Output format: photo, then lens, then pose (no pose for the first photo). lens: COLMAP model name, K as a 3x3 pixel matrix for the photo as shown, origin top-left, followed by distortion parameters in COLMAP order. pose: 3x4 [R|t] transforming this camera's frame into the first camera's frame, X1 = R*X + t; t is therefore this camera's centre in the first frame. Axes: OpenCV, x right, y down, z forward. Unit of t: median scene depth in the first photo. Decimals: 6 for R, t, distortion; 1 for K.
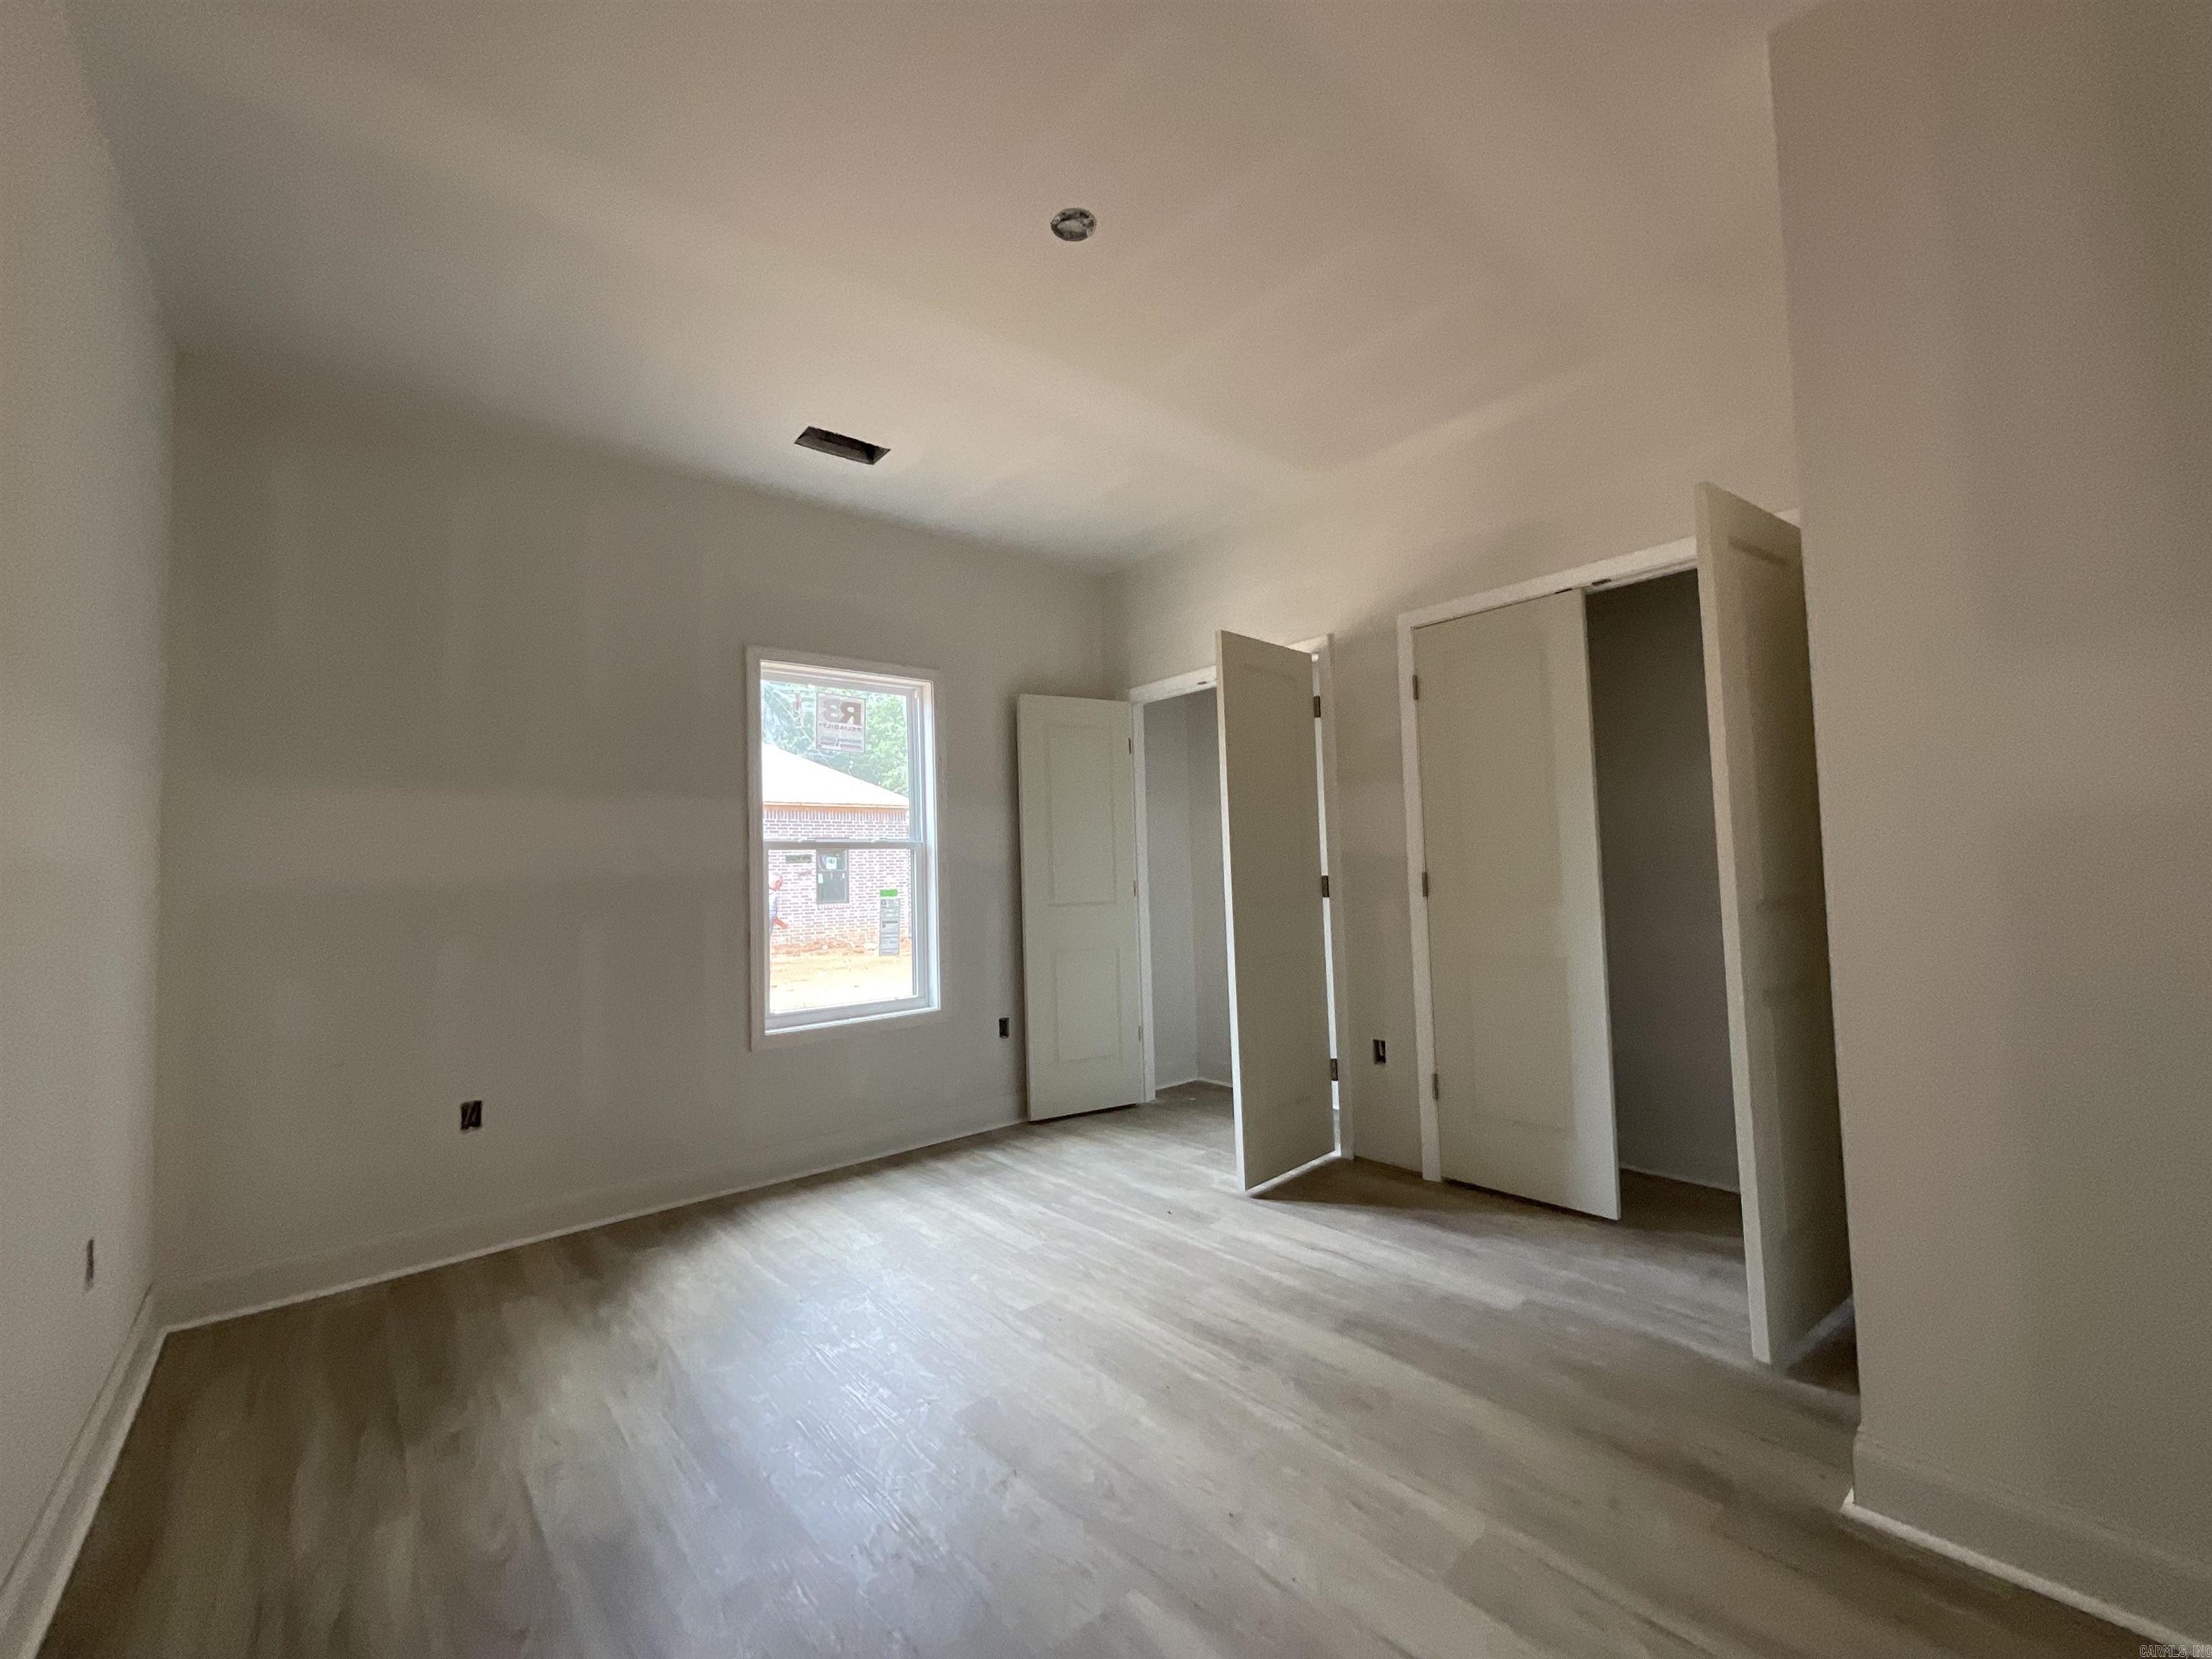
lens RADIAL K [[897.1, 0, 1107.0], [0, 897.1, 834.1], [0, 0, 1]] dist [-0.009524, 0.004486]
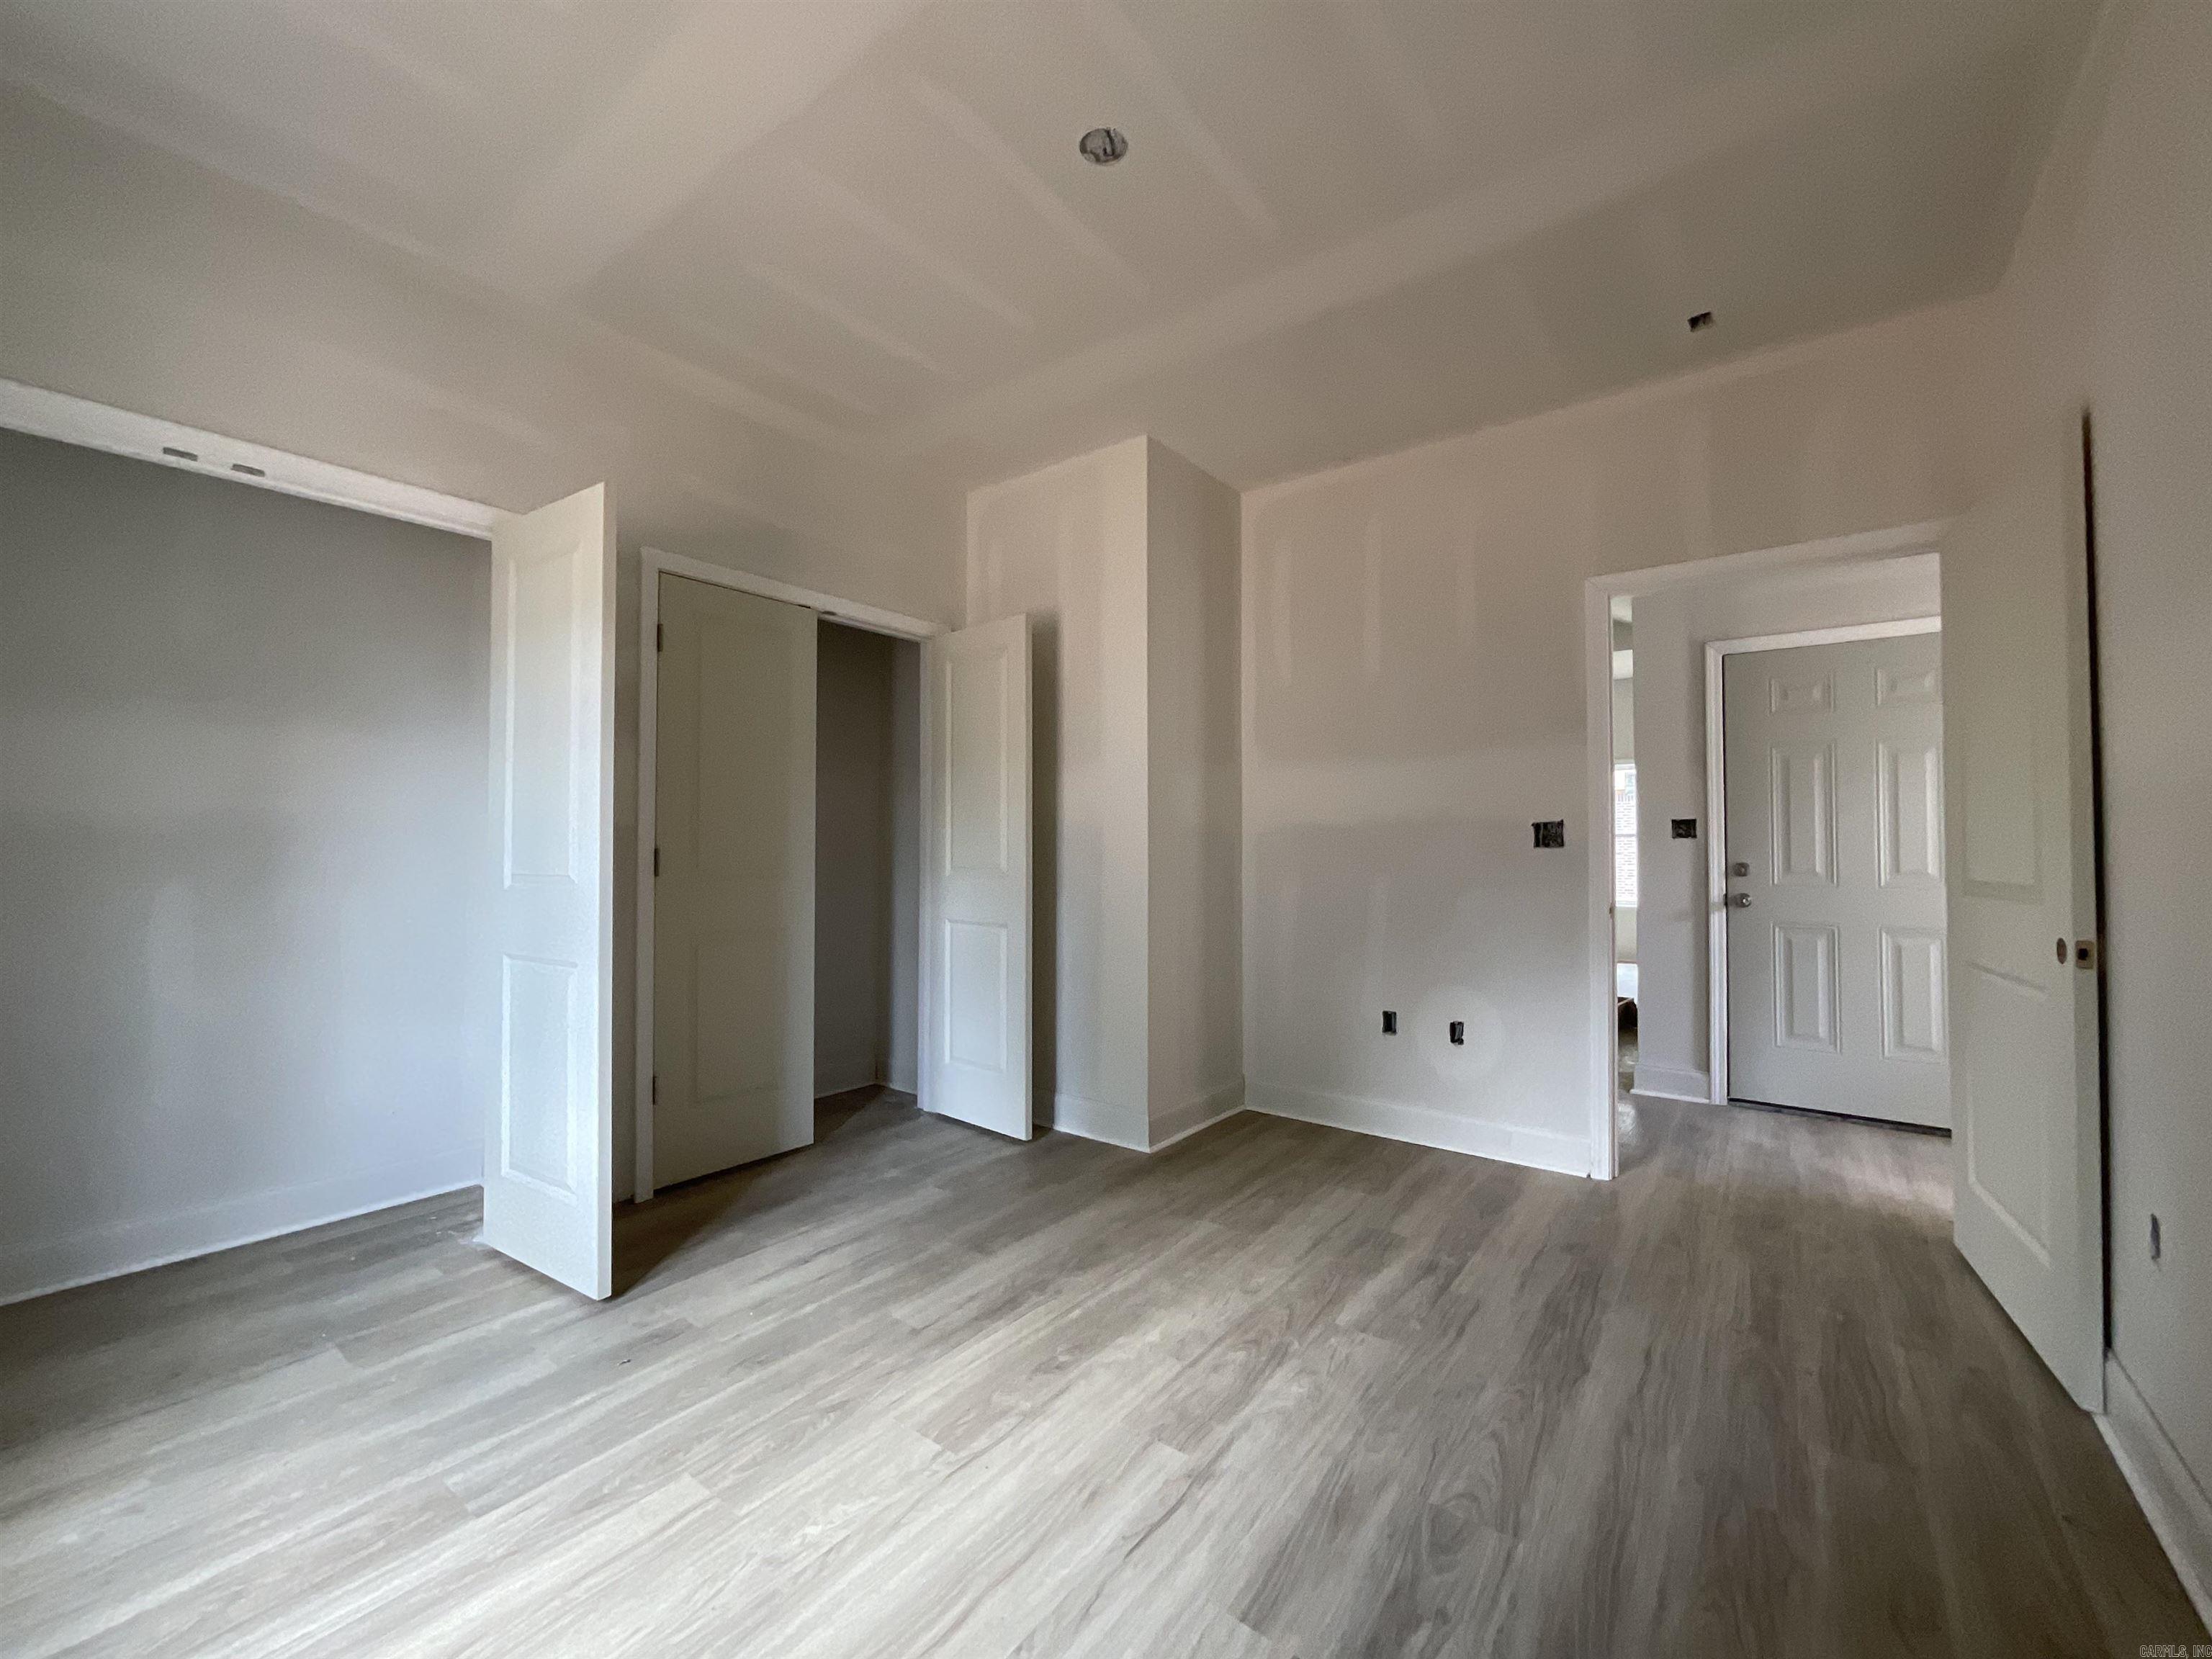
lens RADIAL K [[897.1, 0, 1104.2], [0, 897.1, 830.5], [0, 0, 1]] dist [-0.009524, 0.004486]
pose [[-0.212777, 0.055724, 0.975511, -0.755518], [-0.036241, 0.997235, -0.064870, 0.083823], [-0.976429, -0.049157, -0.210169, 0.952956]]
